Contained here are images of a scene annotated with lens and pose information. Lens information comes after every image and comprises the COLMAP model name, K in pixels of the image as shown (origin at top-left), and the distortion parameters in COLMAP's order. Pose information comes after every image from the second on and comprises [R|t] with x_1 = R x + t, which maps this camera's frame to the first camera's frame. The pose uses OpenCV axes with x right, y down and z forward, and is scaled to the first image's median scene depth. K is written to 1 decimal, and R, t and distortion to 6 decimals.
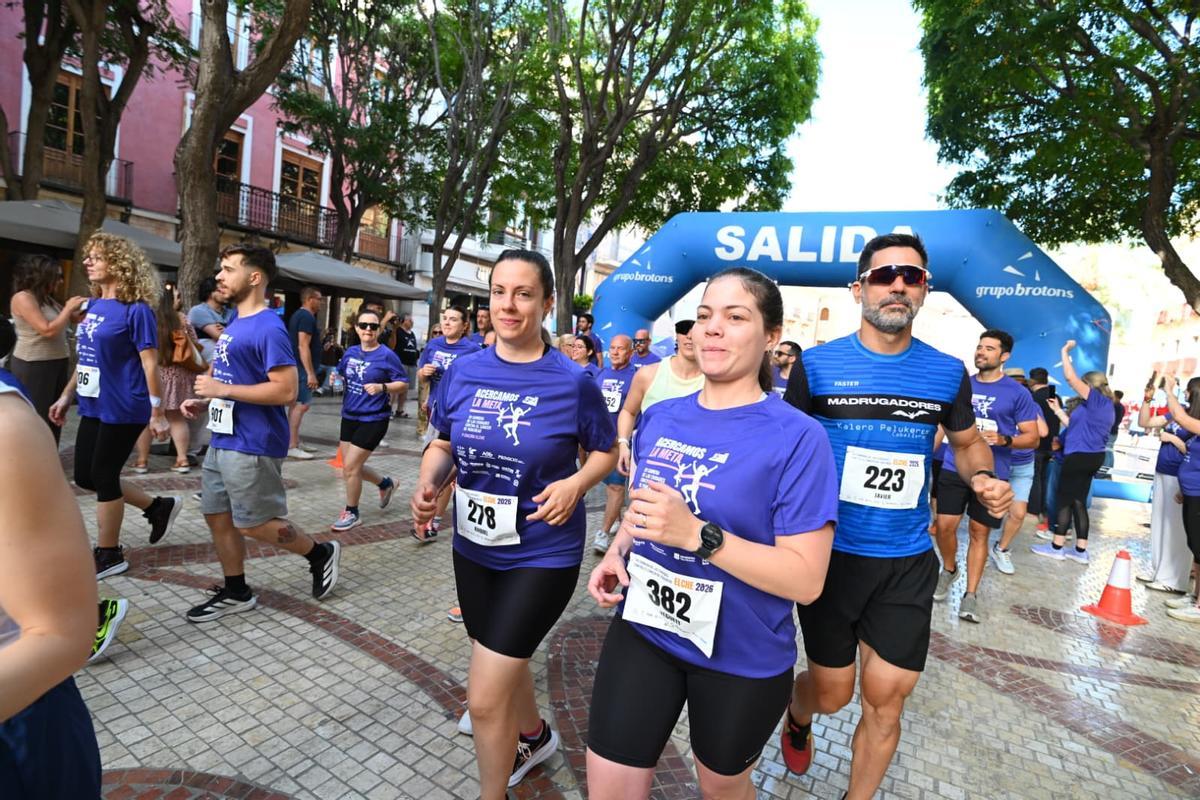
lens RADIAL K [[598.0, 0, 592.9], [0, 598.0, 391.5], [0, 0, 1]] dist [-0.030455, -0.001979]
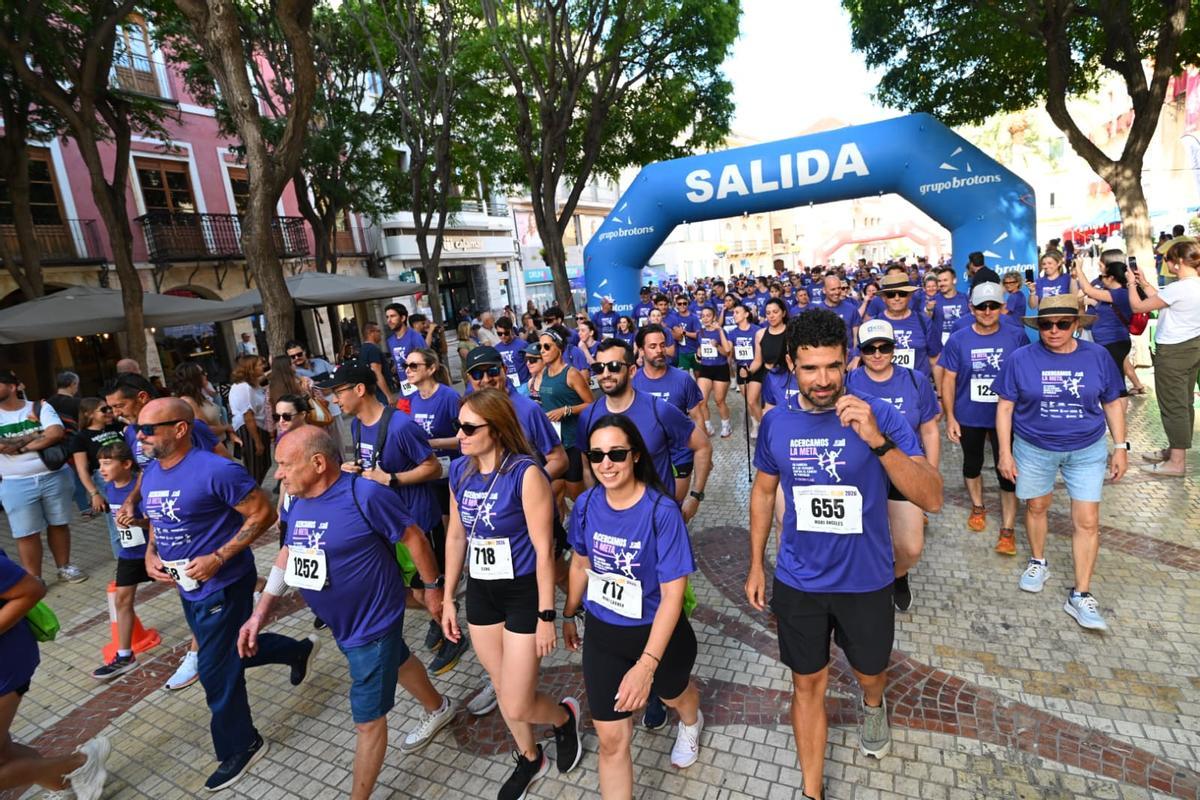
lens RADIAL K [[599.7, 0, 603.1], [0, 599.7, 393.2], [0, 0, 1]] dist [-0.029561, -0.002147]
pose [[0.973059, -0.226607, 0.042491, -0.070956], [0.219791, 0.967393, 0.125868, -0.054244], [-0.069628, -0.113138, 0.991137, -0.115850]]
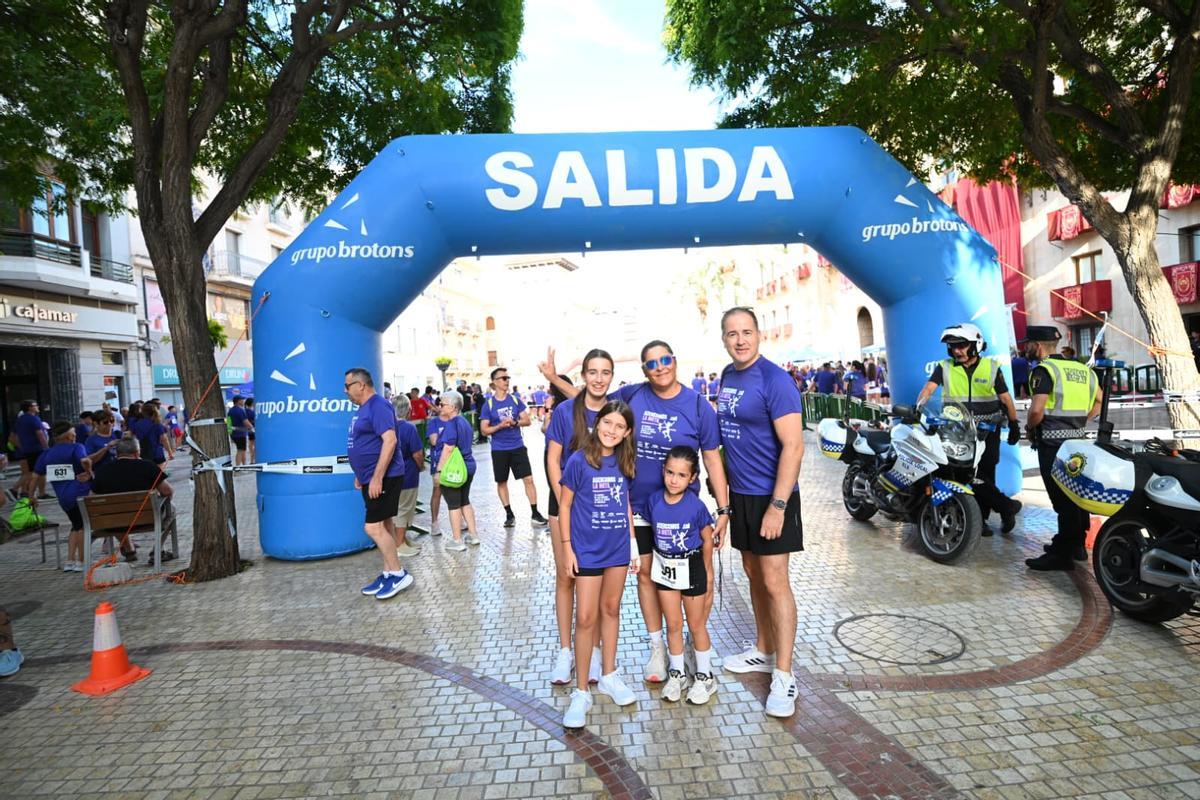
lens RADIAL K [[620.2, 0, 615.1], [0, 620.2, 392.8], [0, 0, 1]] dist [-0.028235, -0.001601]
pose [[0.822947, -0.164207, 0.543869, -0.044993], [0.181481, 0.983143, 0.022229, -0.037735], [-0.538352, 0.080409, 0.838875, 0.429241]]
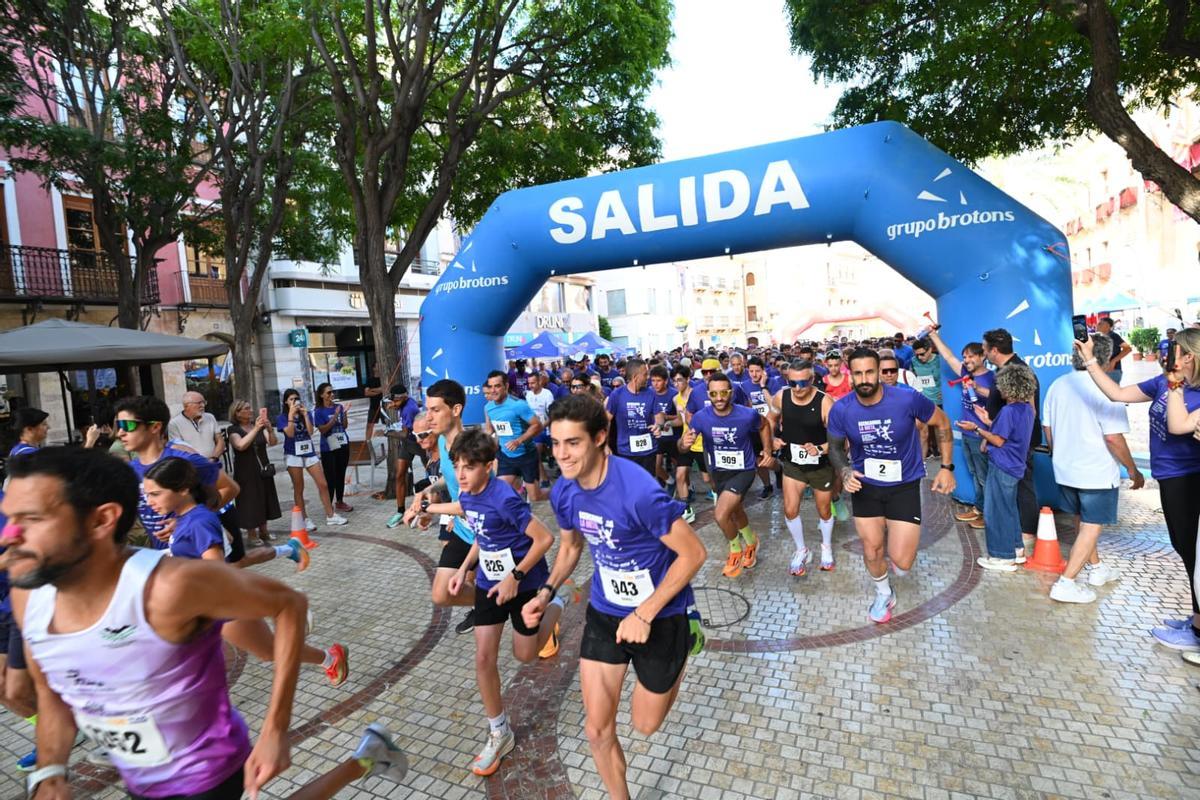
lens RADIAL K [[598.0, 0, 592.9], [0, 598.0, 391.5], [0, 0, 1]] dist [-0.030455, -0.001979]
pose [[0.981249, -0.175785, 0.079057, 0.155192], [0.175261, 0.984428, 0.013572, -0.038616], [-0.080212, 0.000538, 0.996778, 0.231455]]
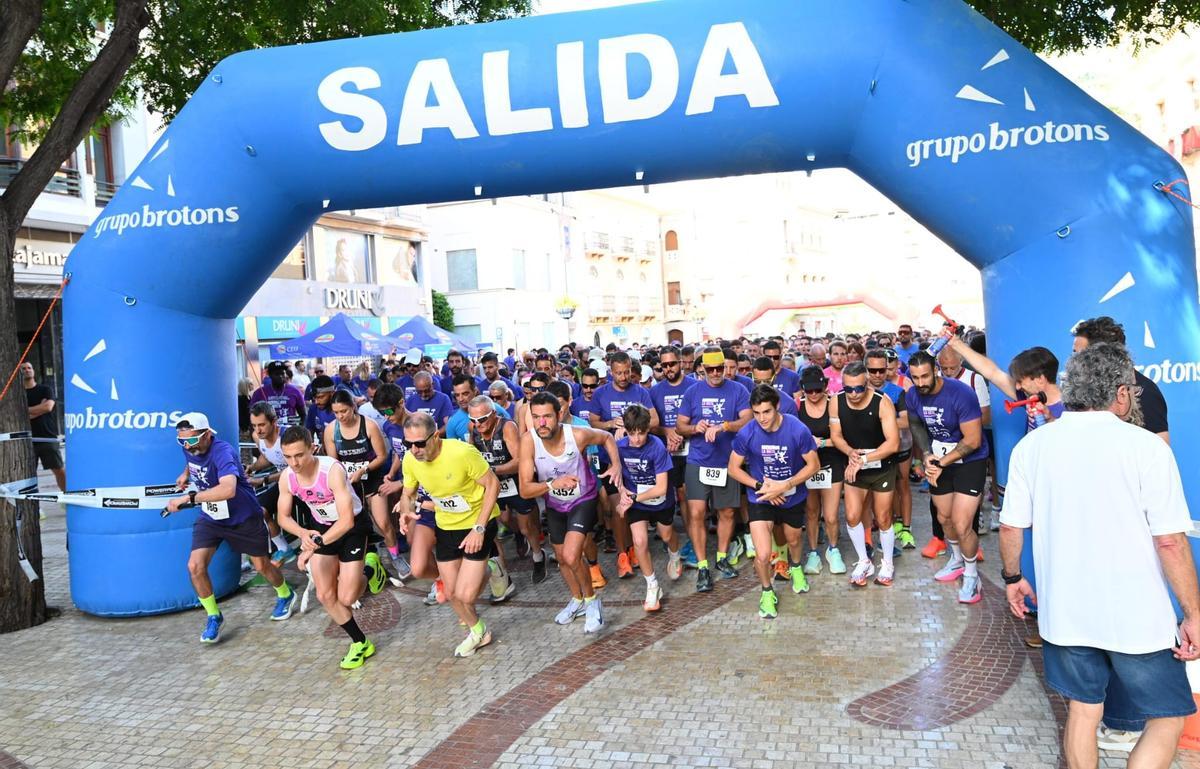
lens RADIAL K [[940.5, 0, 607.6], [0, 940.5, 366.1], [0, 0, 1]] dist [-0.009109, -0.003484]
pose [[0.948521, -0.162720, 0.271716, 0.182044], [0.169562, 0.985518, -0.001726, -0.041248], [-0.267500, 0.047710, 0.962376, 0.320154]]
